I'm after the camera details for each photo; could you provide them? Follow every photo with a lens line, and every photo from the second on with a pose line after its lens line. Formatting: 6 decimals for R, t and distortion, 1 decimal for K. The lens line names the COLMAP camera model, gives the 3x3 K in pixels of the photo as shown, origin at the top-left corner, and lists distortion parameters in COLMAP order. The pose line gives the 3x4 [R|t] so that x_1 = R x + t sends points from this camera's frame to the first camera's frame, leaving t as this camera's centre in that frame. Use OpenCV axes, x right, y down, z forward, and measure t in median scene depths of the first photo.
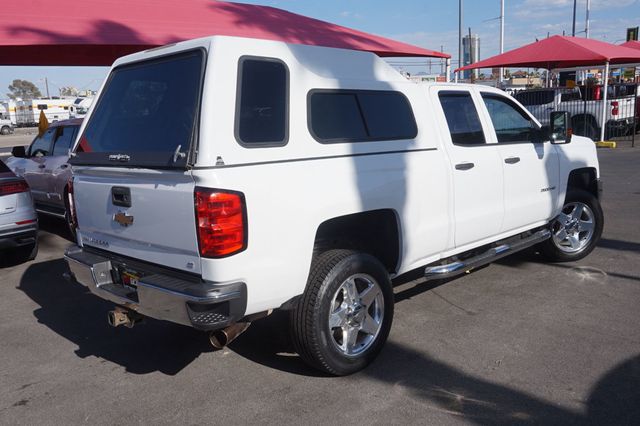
lens RADIAL K [[594.5, 0, 305.4], [0, 594.5, 210.2], [0, 0, 1]] dist [0.000886, 0.000000]
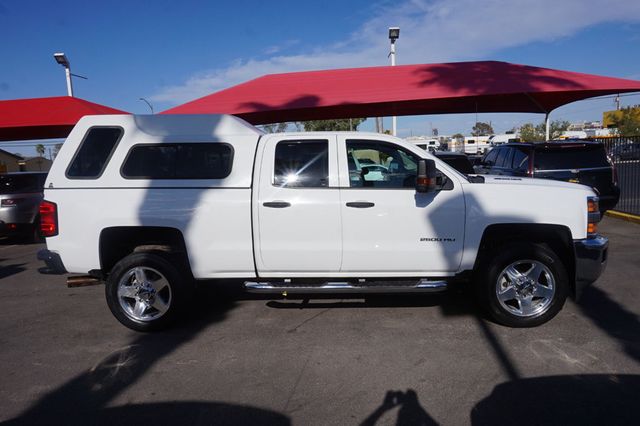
lens RADIAL K [[428.3, 0, 318.2], [0, 428.3, 209.1], [0, 0, 1]] dist [-0.029983, 0.025424]
pose [[0.675281, 0.108749, -0.729500, 0.968514], [-0.117781, 0.992278, 0.038895, -0.110014], [0.728096, 0.059656, 0.682875, 0.487123]]
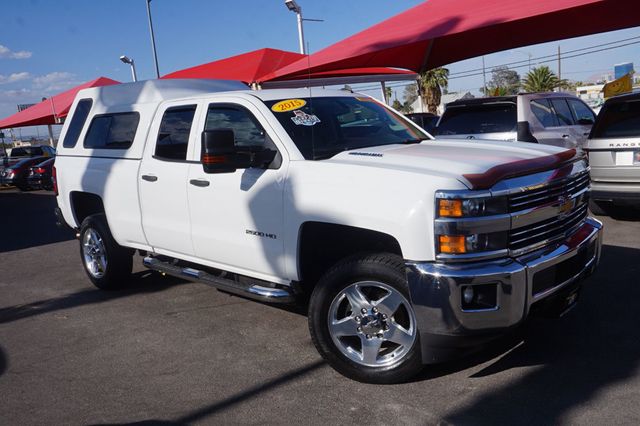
lens RADIAL K [[543.6, 0, 318.6], [0, 543.6, 213.7], [0, 0, 1]] dist [-0.002106, -0.003639]
pose [[0.031238, 0.213308, -0.976486, 1.317326], [-0.090600, 0.973545, 0.209767, -0.256922], [0.995397, 0.081917, 0.049738, 1.298156]]
